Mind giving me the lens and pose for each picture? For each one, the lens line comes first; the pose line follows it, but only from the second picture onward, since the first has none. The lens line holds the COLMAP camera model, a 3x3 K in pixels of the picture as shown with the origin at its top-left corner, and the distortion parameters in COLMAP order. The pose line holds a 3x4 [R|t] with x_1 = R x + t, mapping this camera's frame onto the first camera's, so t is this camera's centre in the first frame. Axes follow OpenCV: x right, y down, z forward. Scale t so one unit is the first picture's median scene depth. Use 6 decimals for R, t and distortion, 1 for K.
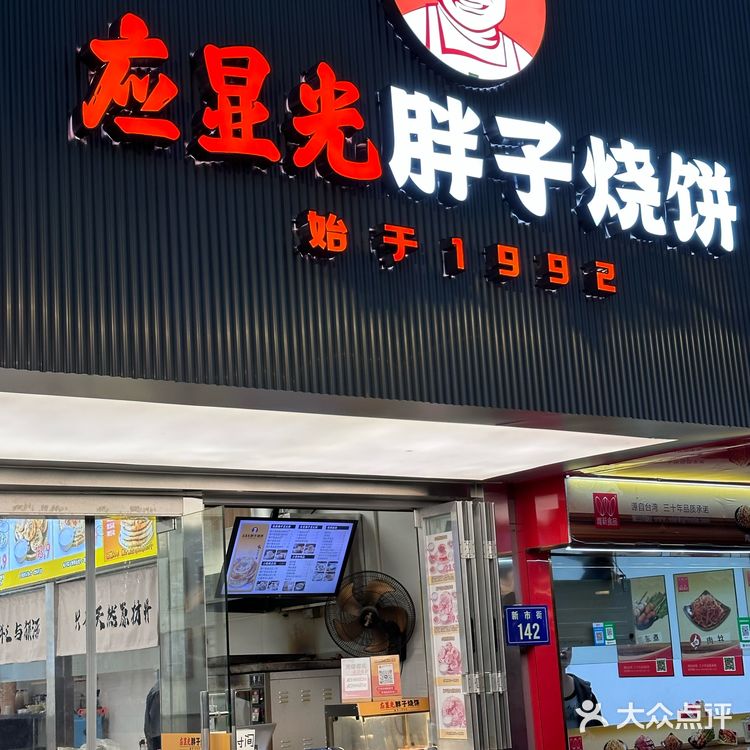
lens RADIAL K [[1319.2, 0, 375.0], [0, 1319.2, 375.0], [0, 0, 1]] dist [0.070199, 0.090060]
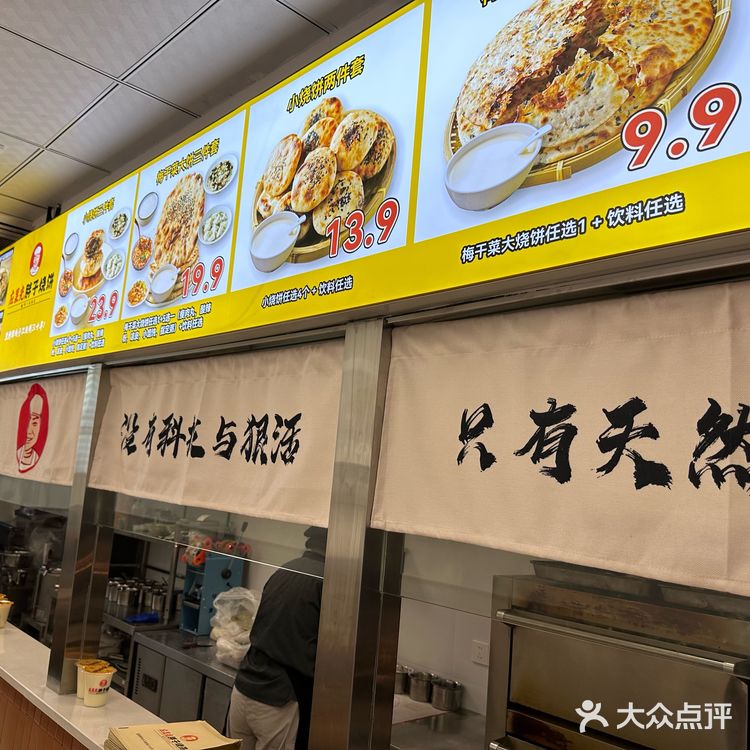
lens RADIAL K [[720.8, 0, 375.0], [0, 720.8, 375.0], [0, 0, 1]] dist [0.014633, 0.003542]
pose [[0.984204, 0.156849, 0.082105, -0.250386], [-0.162003, 0.984942, 0.060362, 0.155079], [-0.071401, -0.072710, 0.994794, 0.787076]]
